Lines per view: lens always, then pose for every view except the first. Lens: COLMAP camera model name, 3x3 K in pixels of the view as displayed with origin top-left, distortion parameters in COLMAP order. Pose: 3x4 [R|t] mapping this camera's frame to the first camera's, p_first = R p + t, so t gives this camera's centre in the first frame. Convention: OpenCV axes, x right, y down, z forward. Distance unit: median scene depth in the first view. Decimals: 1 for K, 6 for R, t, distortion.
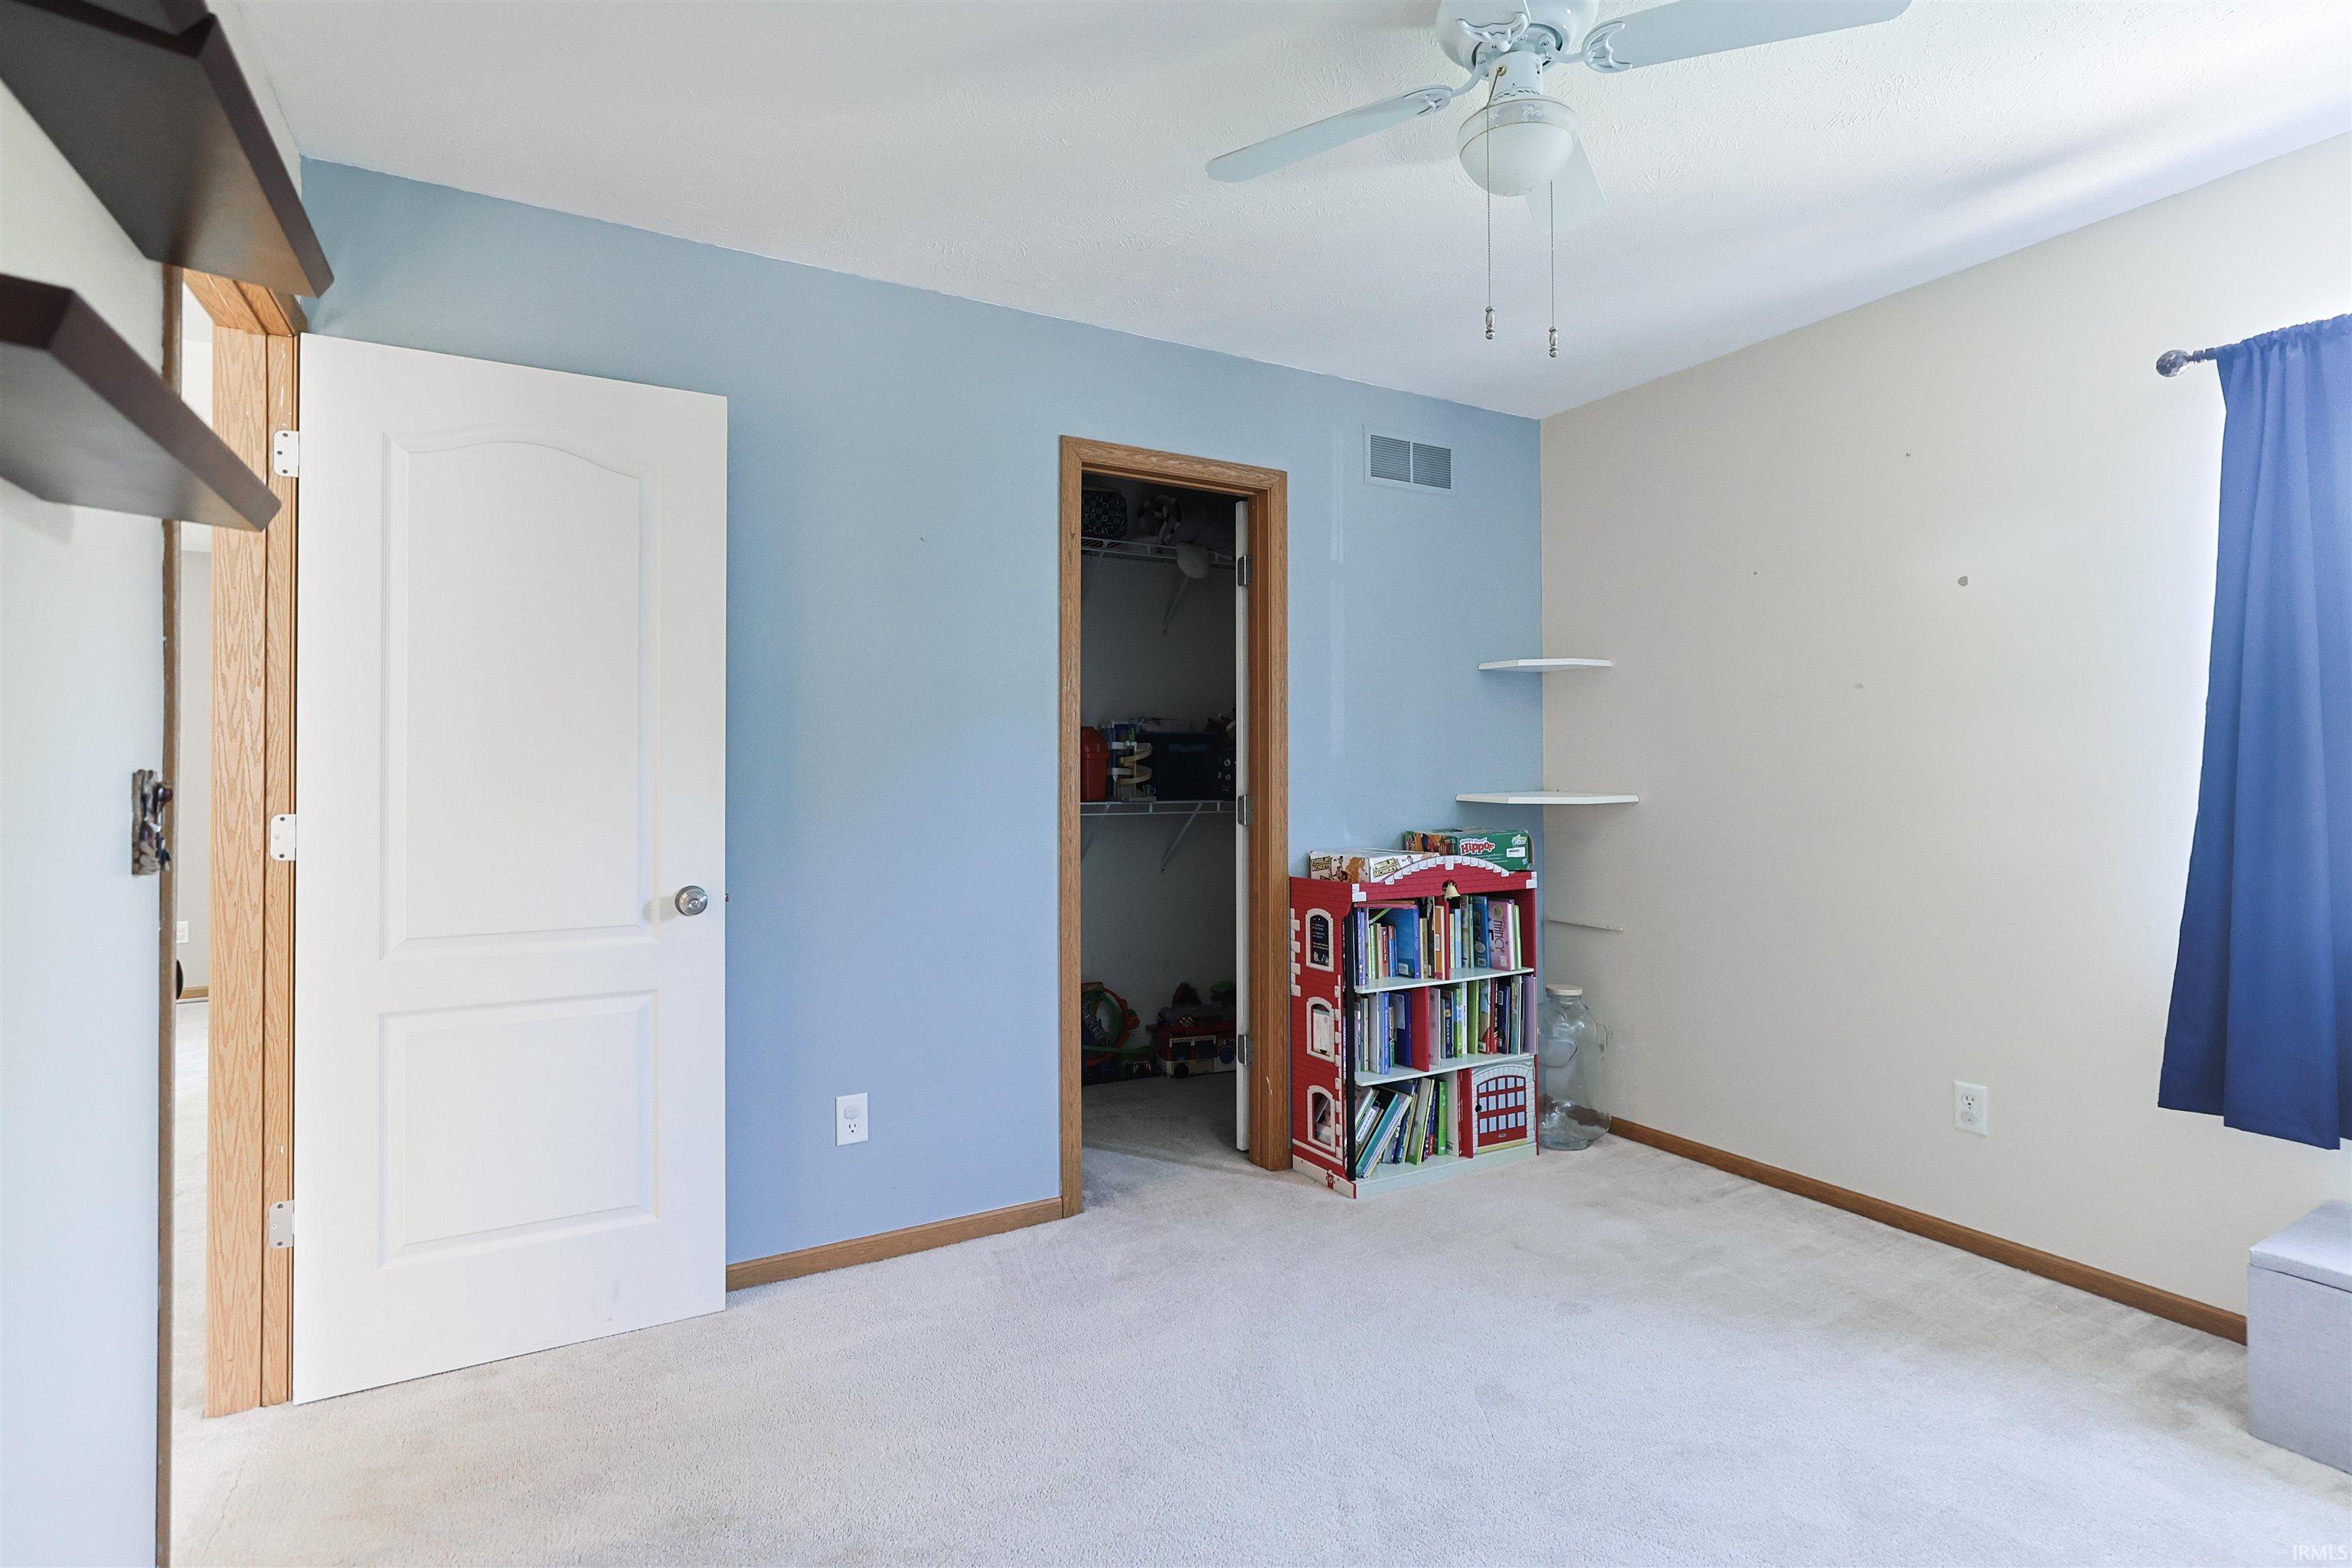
lens RADIAL K [[1135.7, 0, 1182.0], [0, 1135.7, 774.1], [0, 0, 1]] dist [-0.024726, 0.014065]
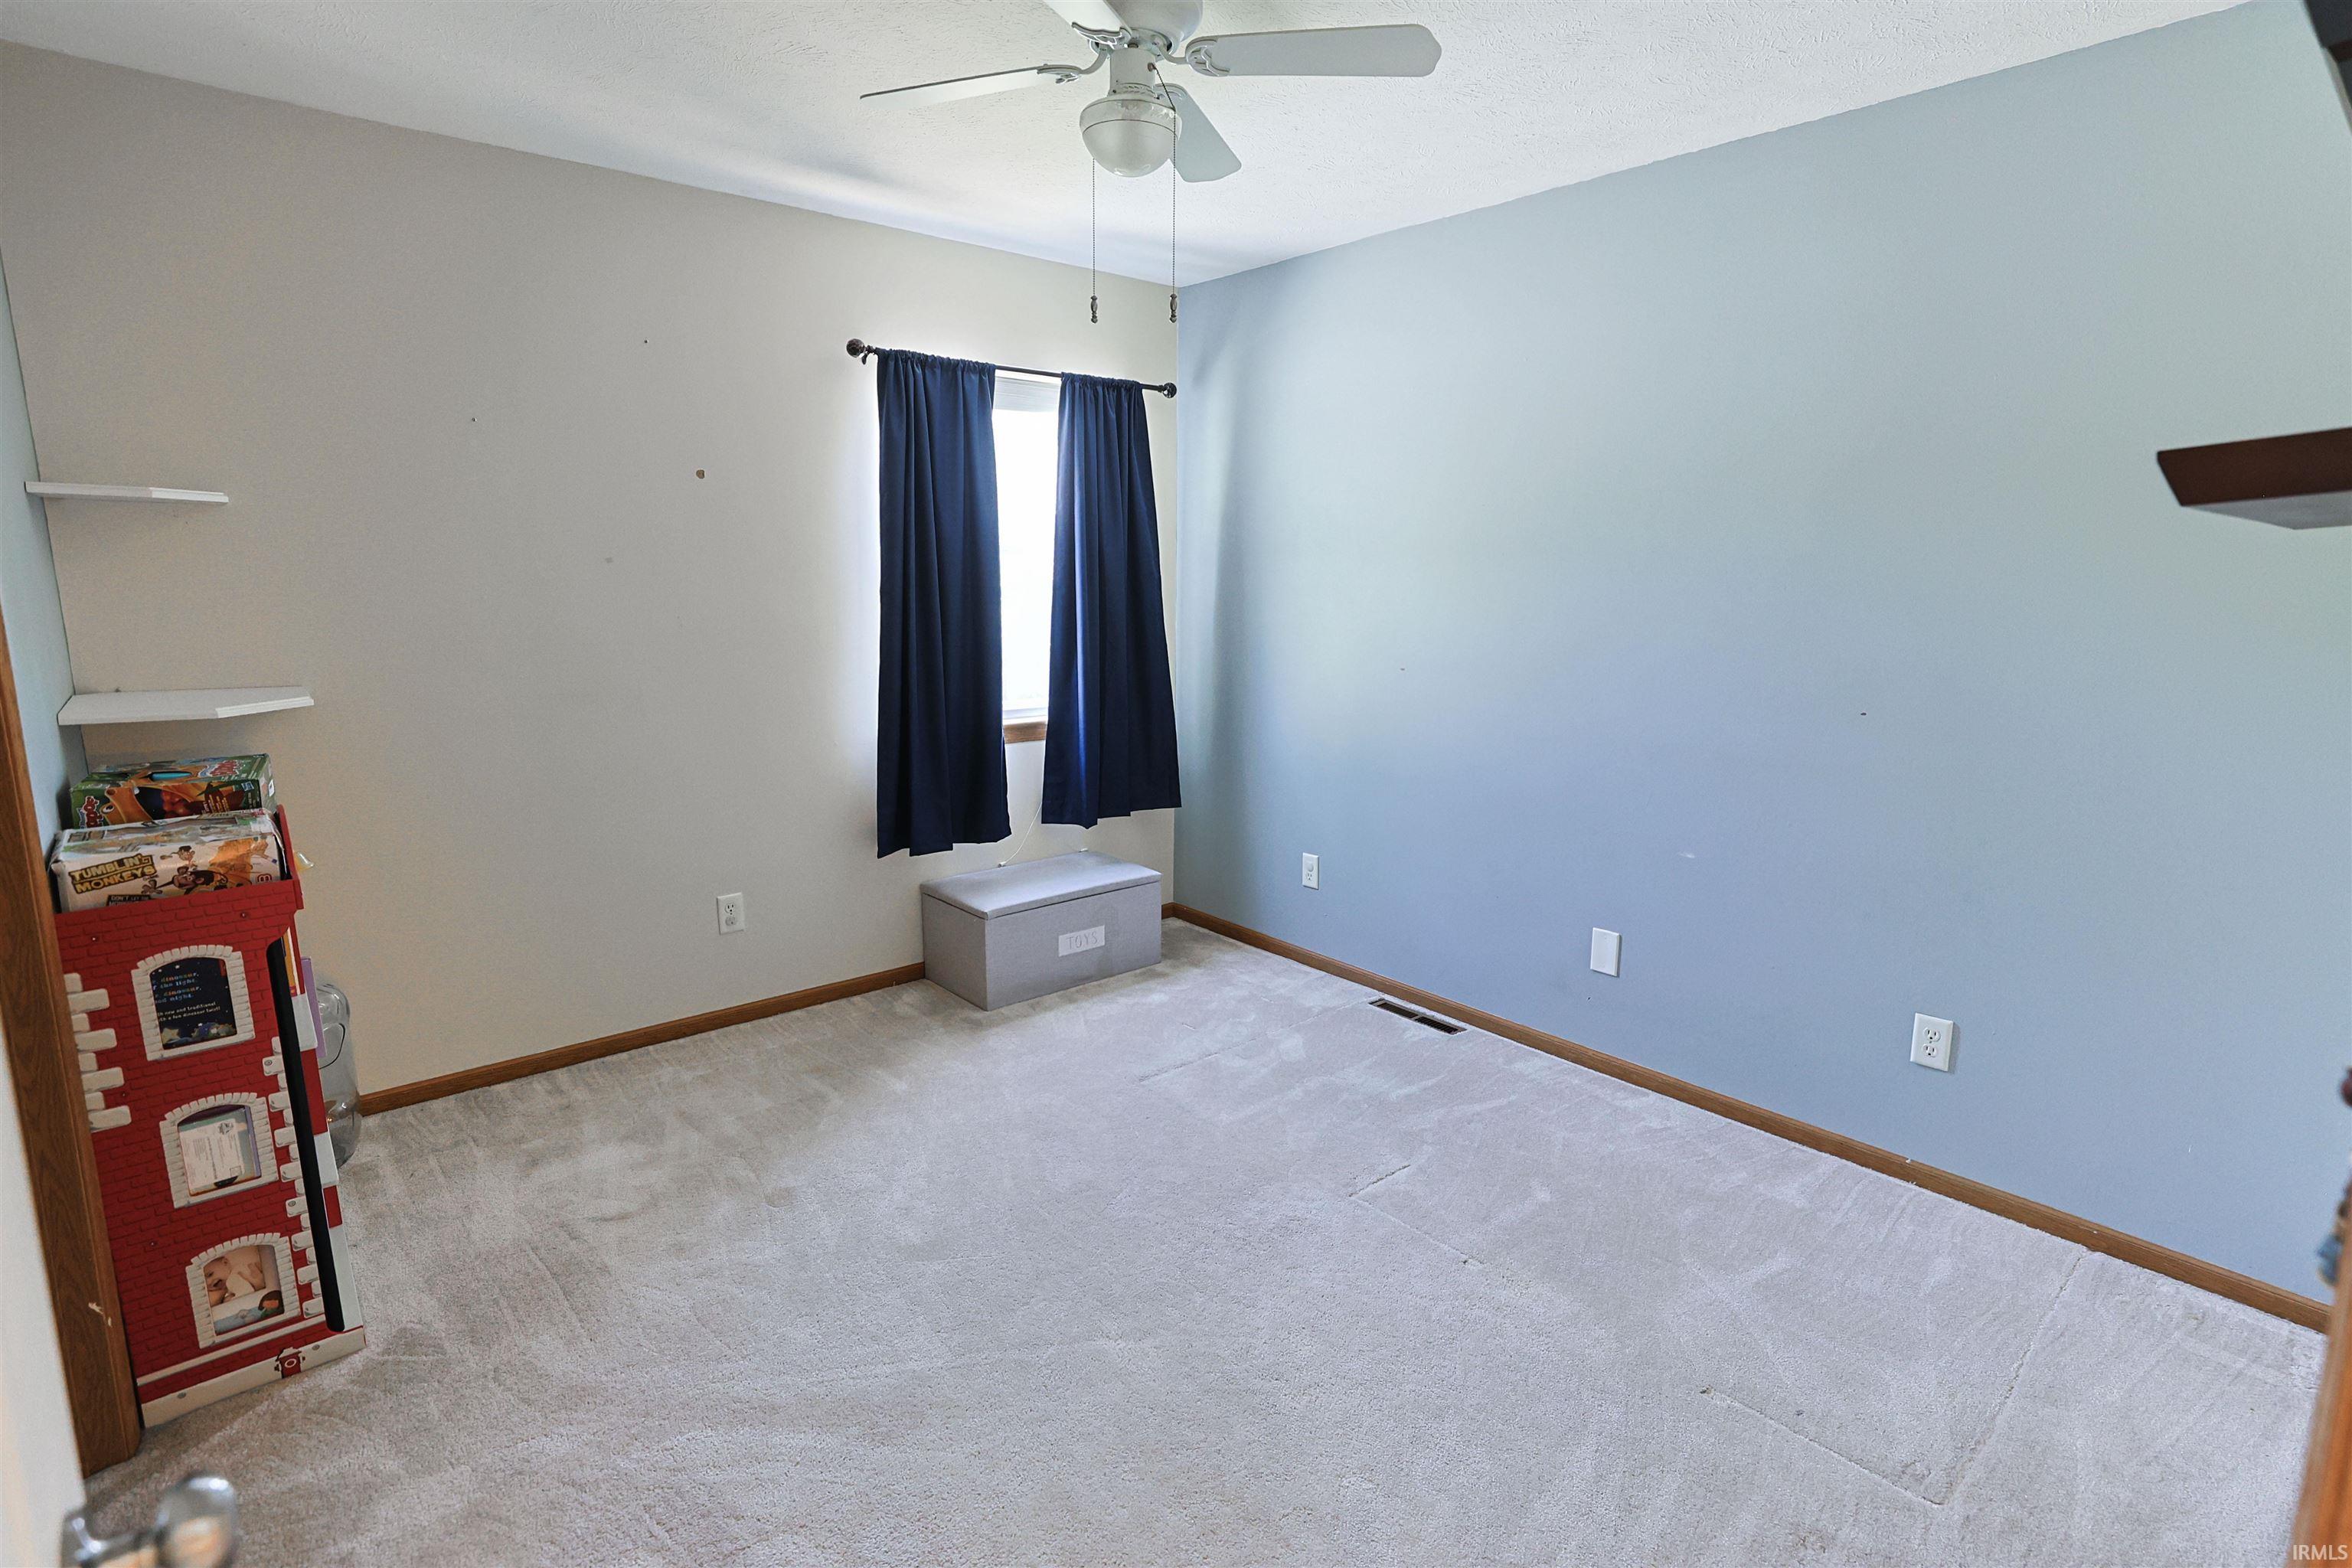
lens RADIAL K [[1135.7, 0, 1228.6], [0, 1135.7, 790.5], [0, 0, 1]] dist [-0.024726, 0.014065]
pose [[-0.216928, -0.184756, 0.958544, -0.497196], [-0.009526, 0.982280, 0.187176, -0.063003], [-0.976141, 0.031473, -0.214844, 0.617923]]
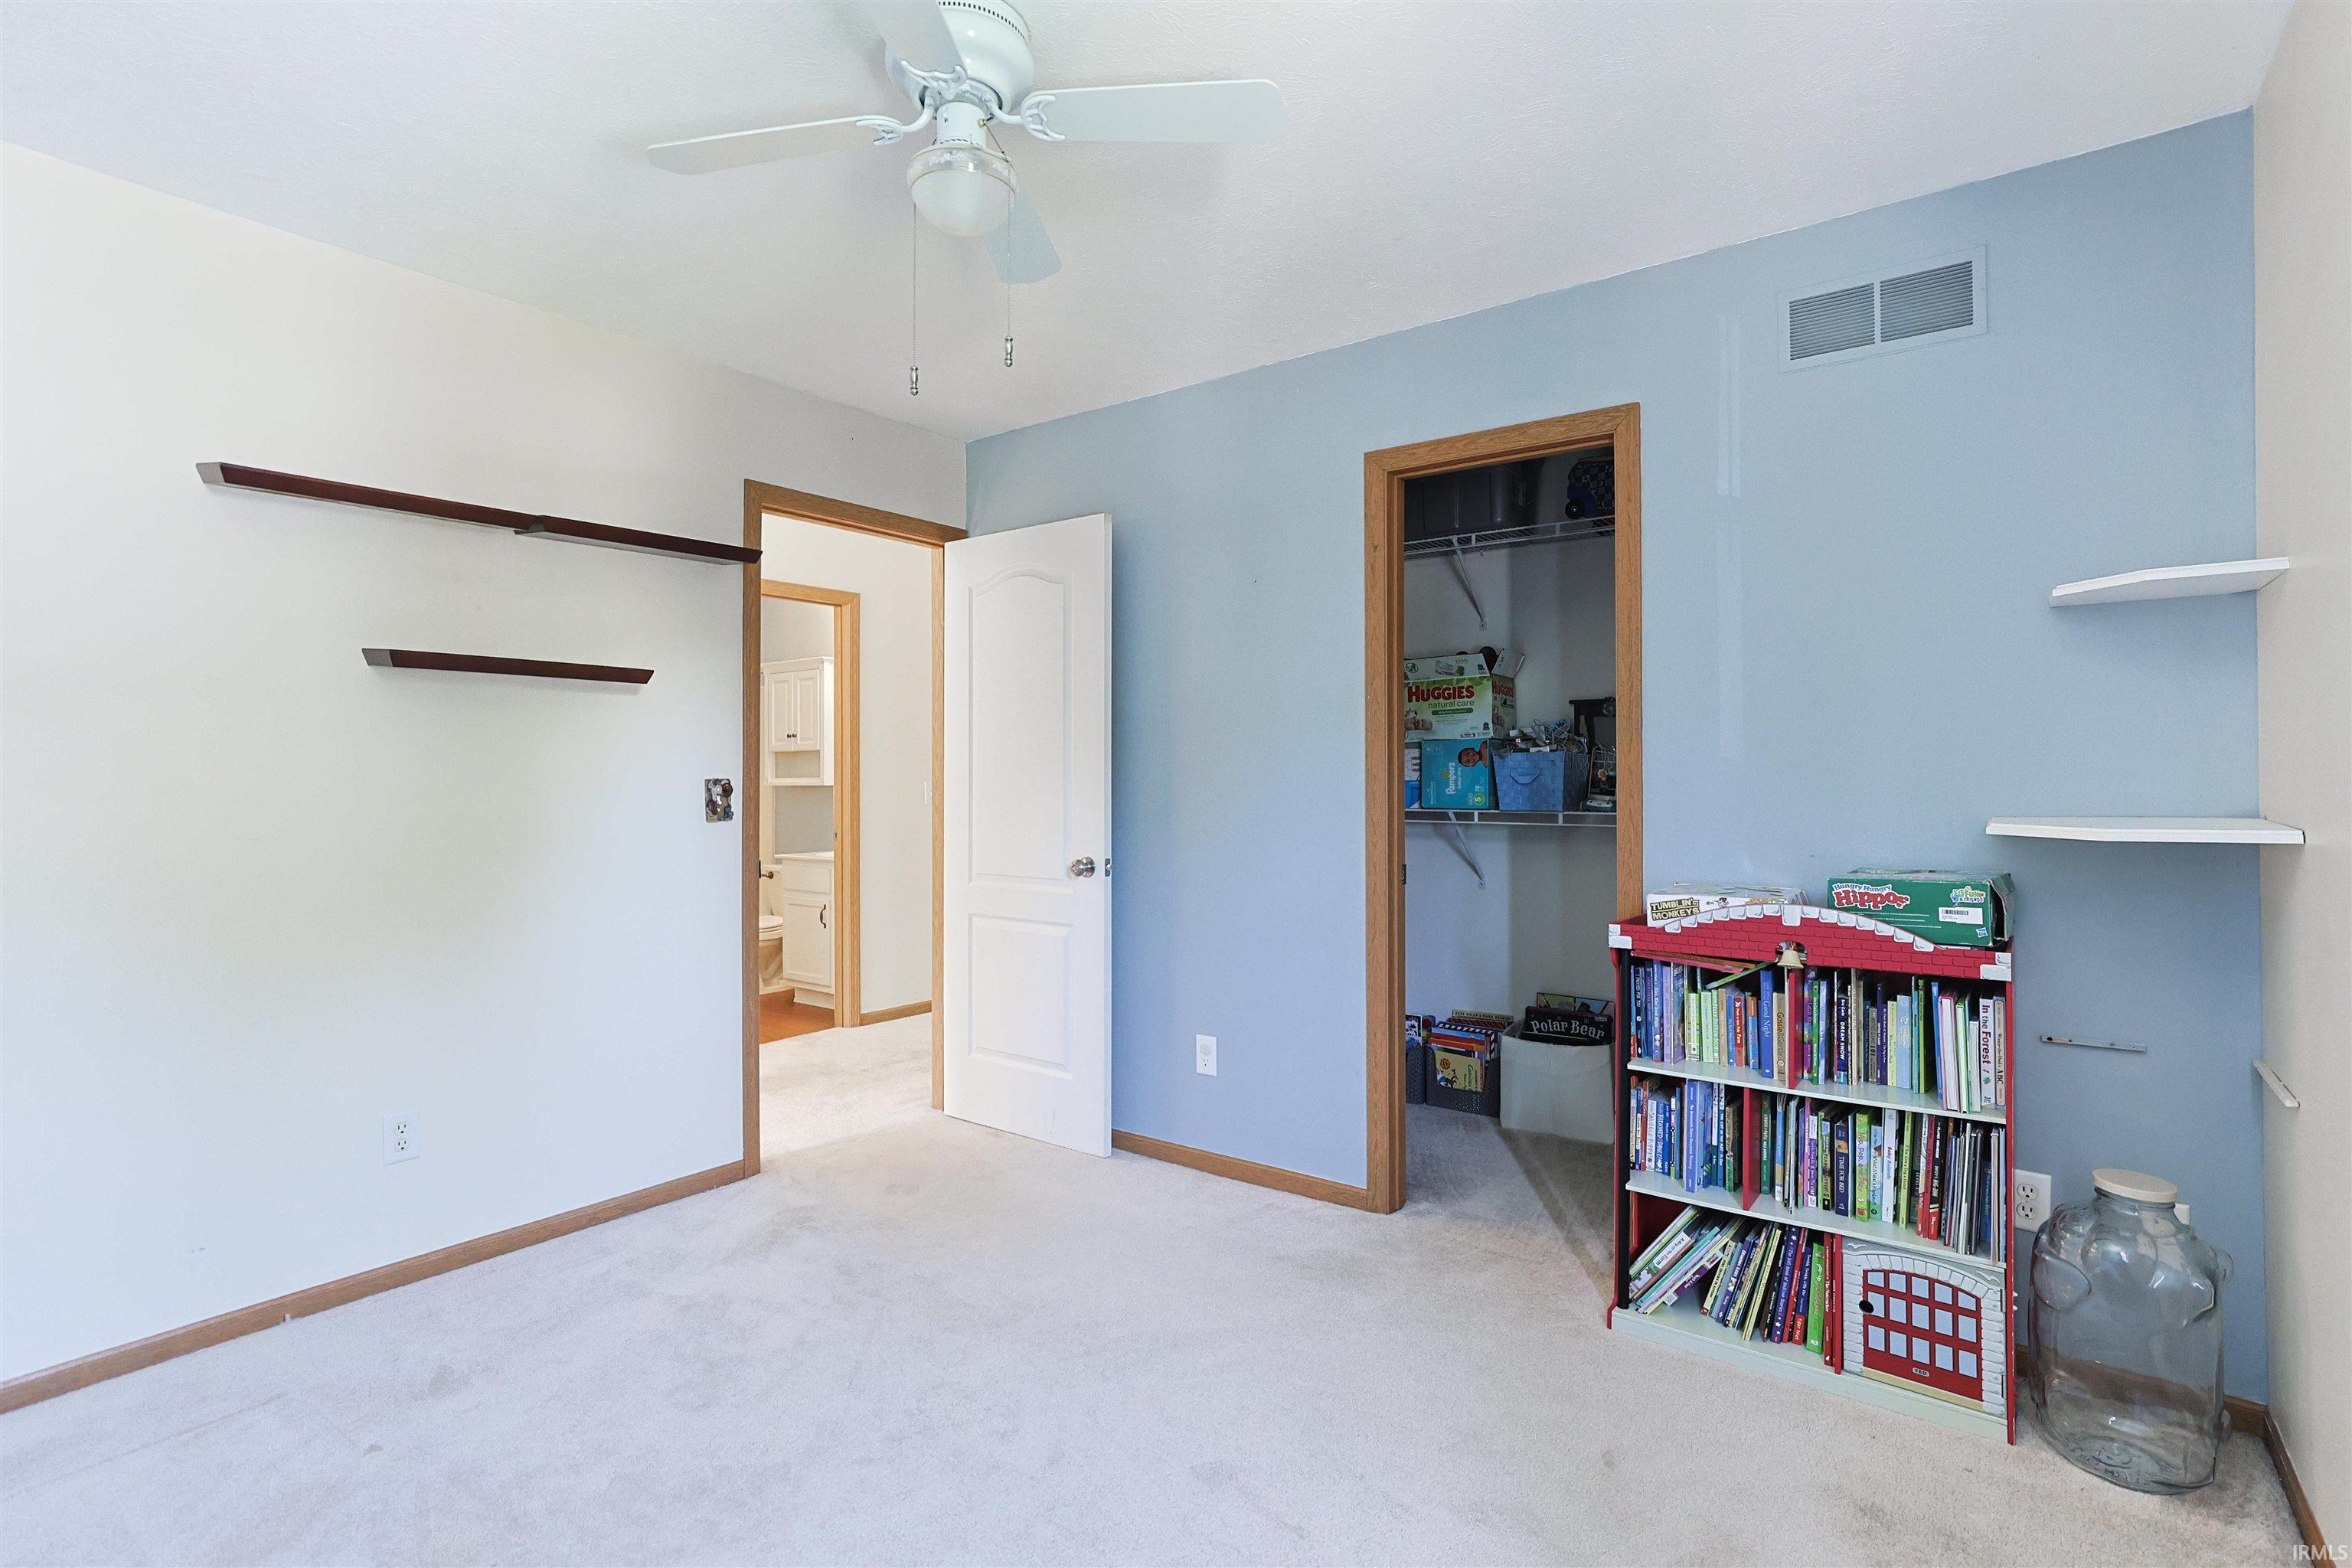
lens RADIAL K [[1135.7, 0, 1170.1], [0, 1135.7, 772.5], [0, 0, 1]] dist [-0.024726, 0.014065]
pose [[0.384318, -0.000282, -0.923201, 0.722705], [-0.000566, 1.000000, -0.000541, -0.006202], [0.923200, 0.000730, 0.384318, 0.406047]]
